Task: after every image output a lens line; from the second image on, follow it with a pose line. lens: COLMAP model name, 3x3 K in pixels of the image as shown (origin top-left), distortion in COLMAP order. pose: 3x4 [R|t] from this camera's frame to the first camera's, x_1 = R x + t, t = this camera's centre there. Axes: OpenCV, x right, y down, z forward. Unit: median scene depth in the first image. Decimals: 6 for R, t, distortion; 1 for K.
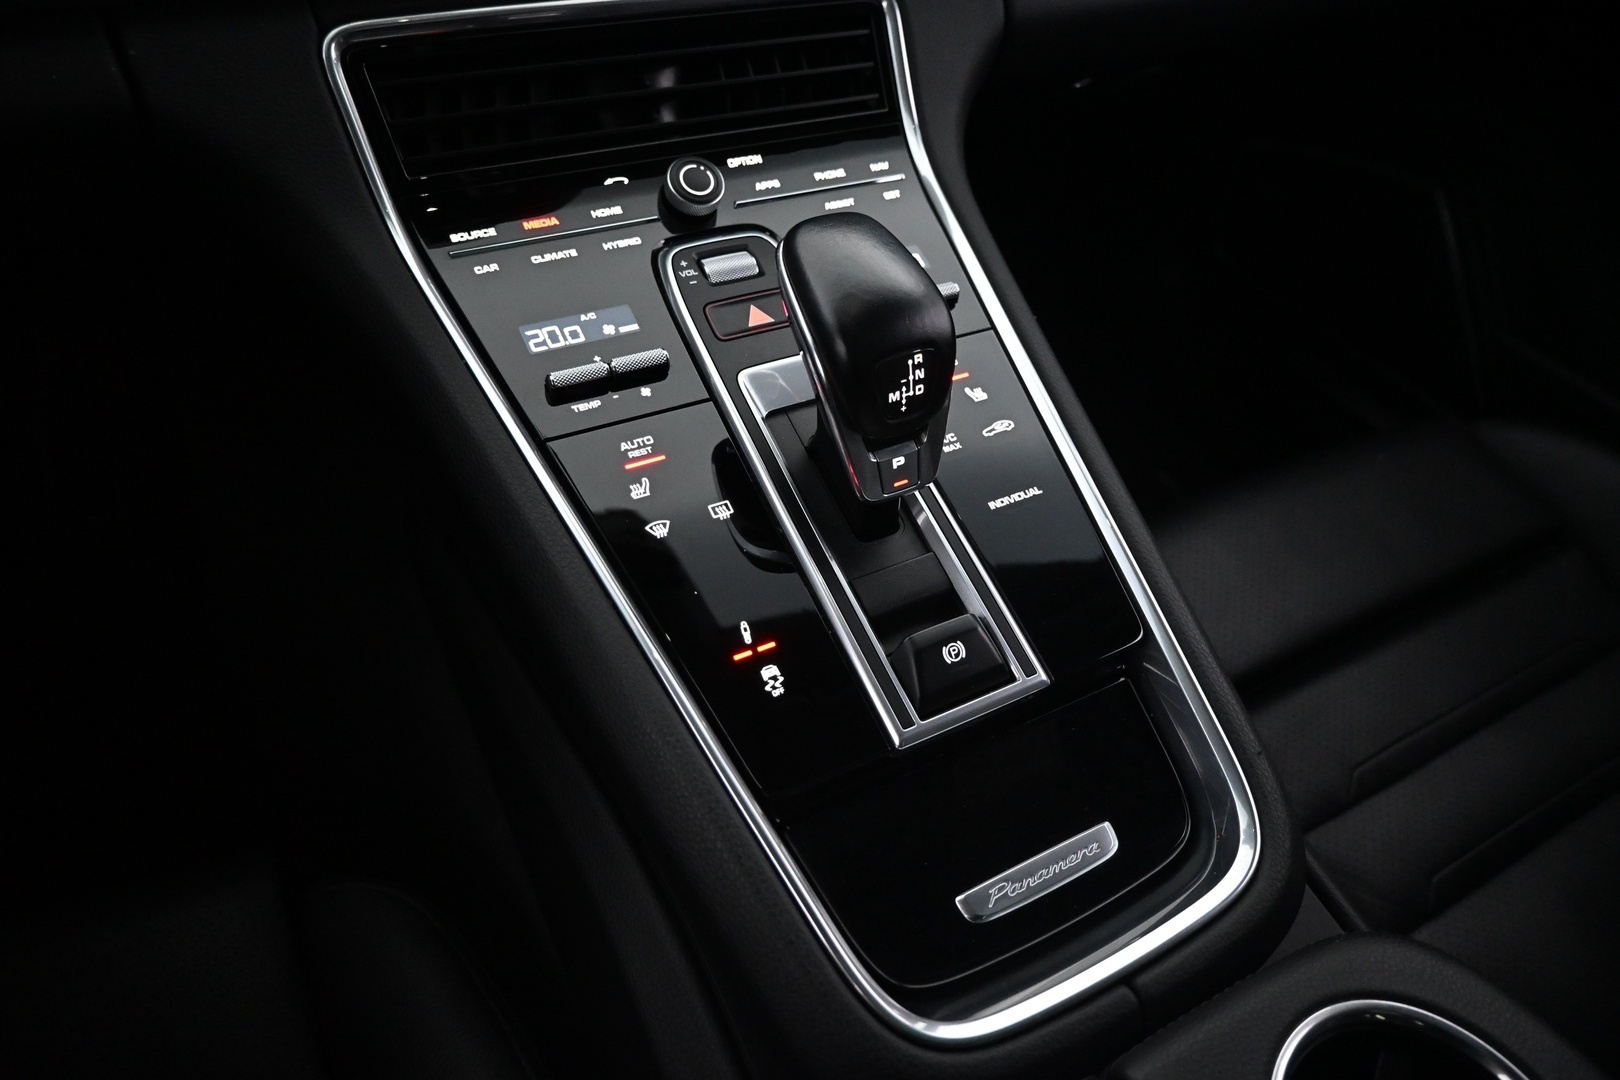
lens RADIAL K [[1117.6, 0, 797.8], [0, 1117.6, 537.5], [0, 0, 1]] dist [0.001019, -0.004349]
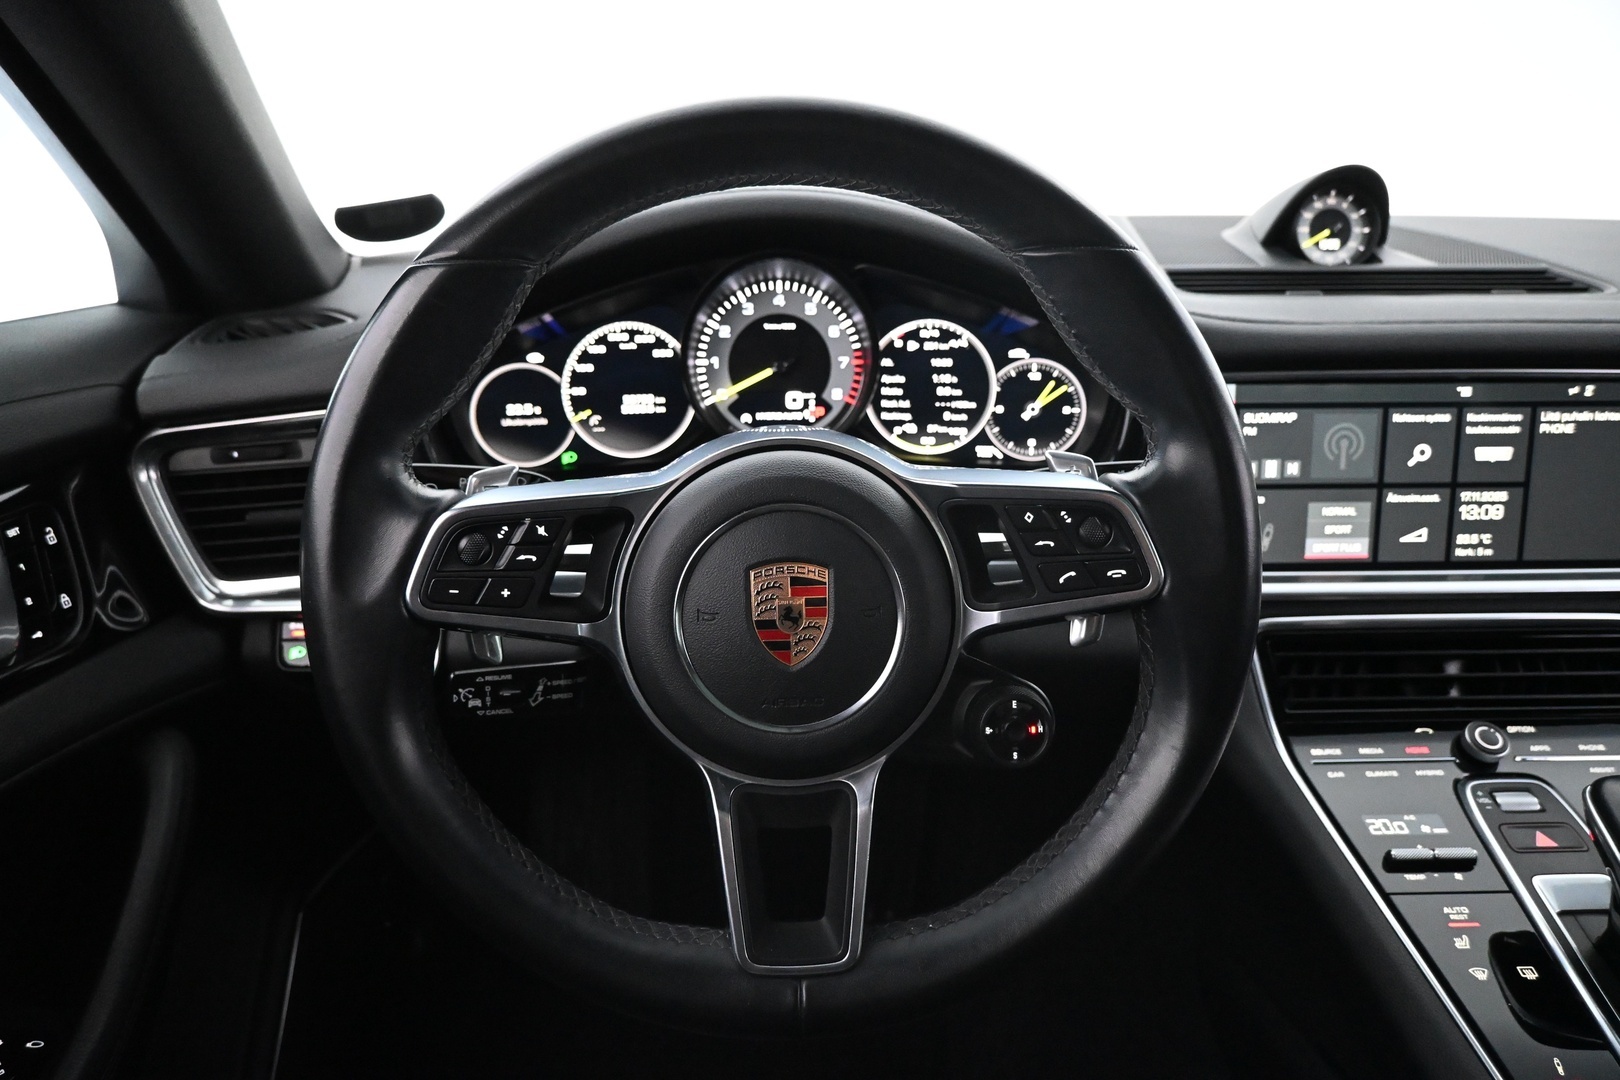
lens RADIAL K [[1117.6, 0, 803.0], [0, 1117.6, 526.3], [0, 0, 1]] dist [0.001019, -0.004349]
pose [[0.884665, 0.056423, -0.462801, -0.244604], [-0.259482, 0.884289, -0.388203, 0.246152], [0.387346, 0.463518, 0.796941, -0.665939]]
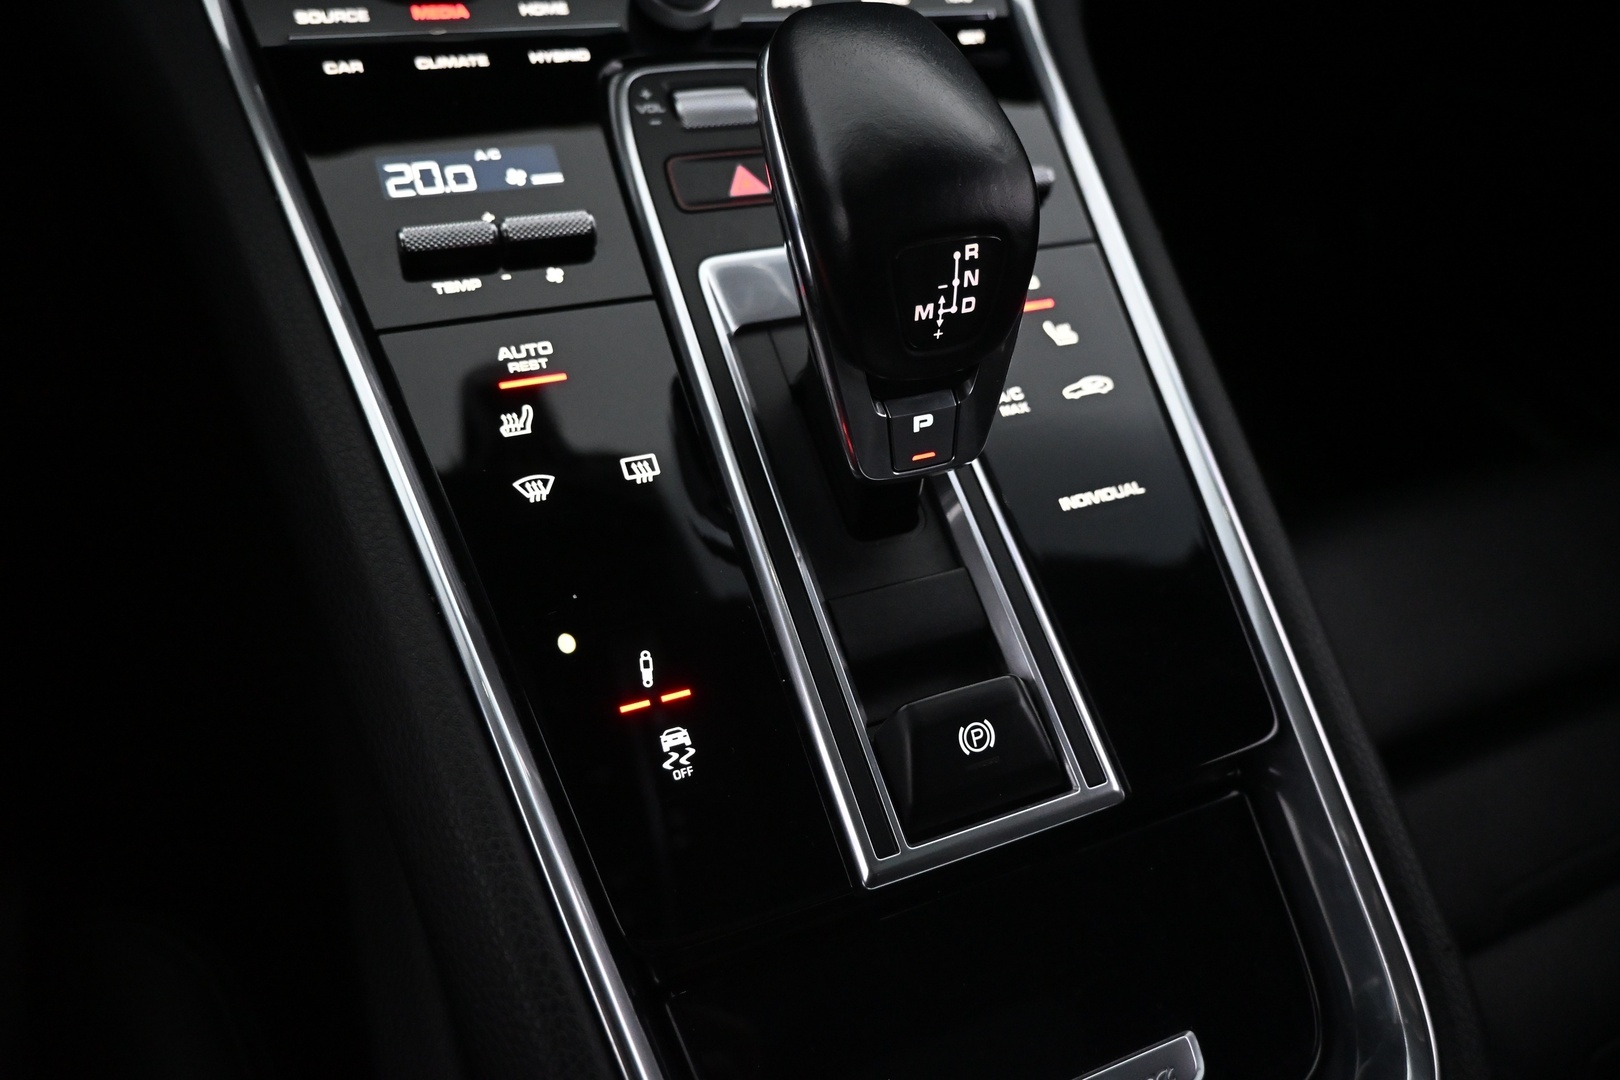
lens RADIAL K [[1117.6, 0, 801.0], [0, 1117.6, 538.9], [0, 0, 1]] dist [0.001019, -0.004349]
pose [[0.992918, 0.109570, -0.045907, 0.054964], [-0.107326, 0.993026, 0.048792, -0.024620], [0.050933, -0.043519, 0.997753, 0.352358]]
